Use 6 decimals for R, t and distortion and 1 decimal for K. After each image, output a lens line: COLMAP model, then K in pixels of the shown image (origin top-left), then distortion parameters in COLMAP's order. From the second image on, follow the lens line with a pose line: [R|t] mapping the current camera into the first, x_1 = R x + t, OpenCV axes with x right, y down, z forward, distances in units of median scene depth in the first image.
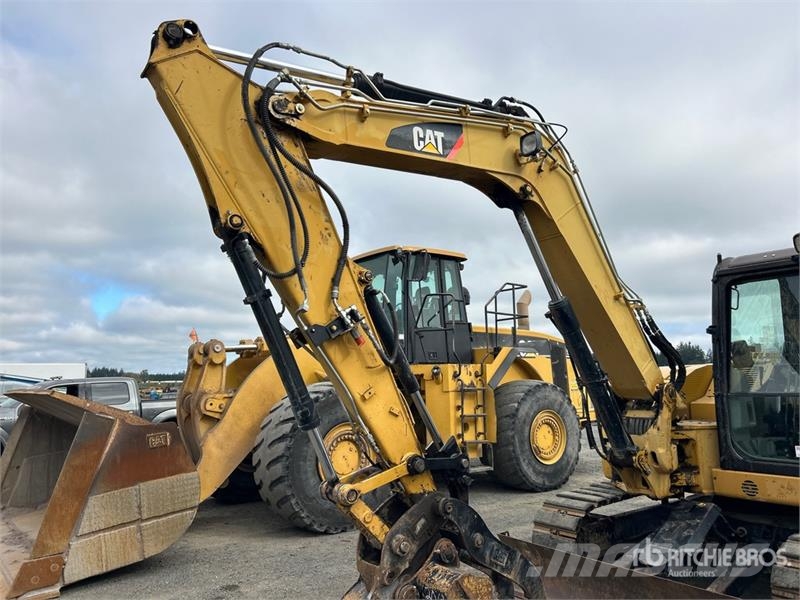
lens RADIAL K [[684.7, 0, 447.2], [0, 684.7, 303.9], [0, 0, 1]] dist [0.257701, -0.301413]
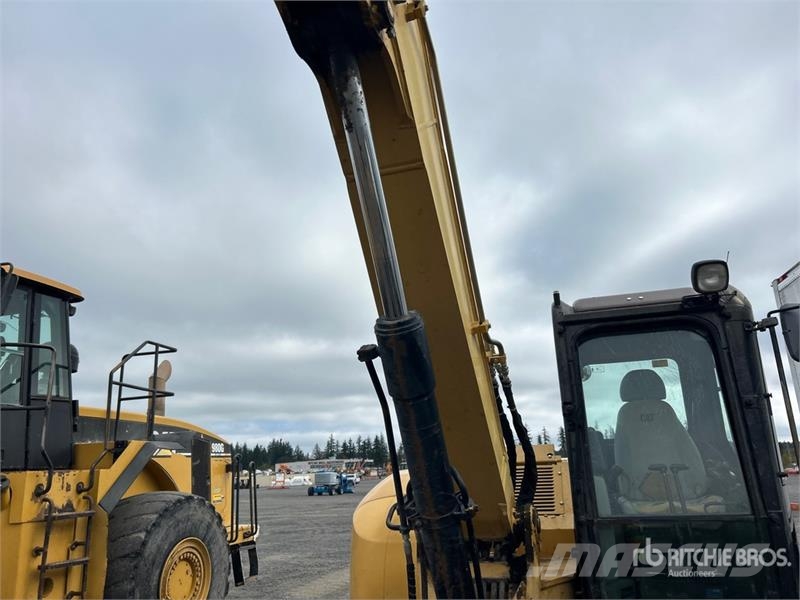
lens RADIAL K [[599.7, 0, 400.0], [0, 599.7, 300.0], [0, 0, 1]] dist [0.006492, -0.001400]
pose [[0.844661, 0.126175, 0.520219, -0.013405], [-0.034614, 0.982664, -0.182136, 0.027548], [-0.534182, 0.135836, 0.834385, 0.388130]]
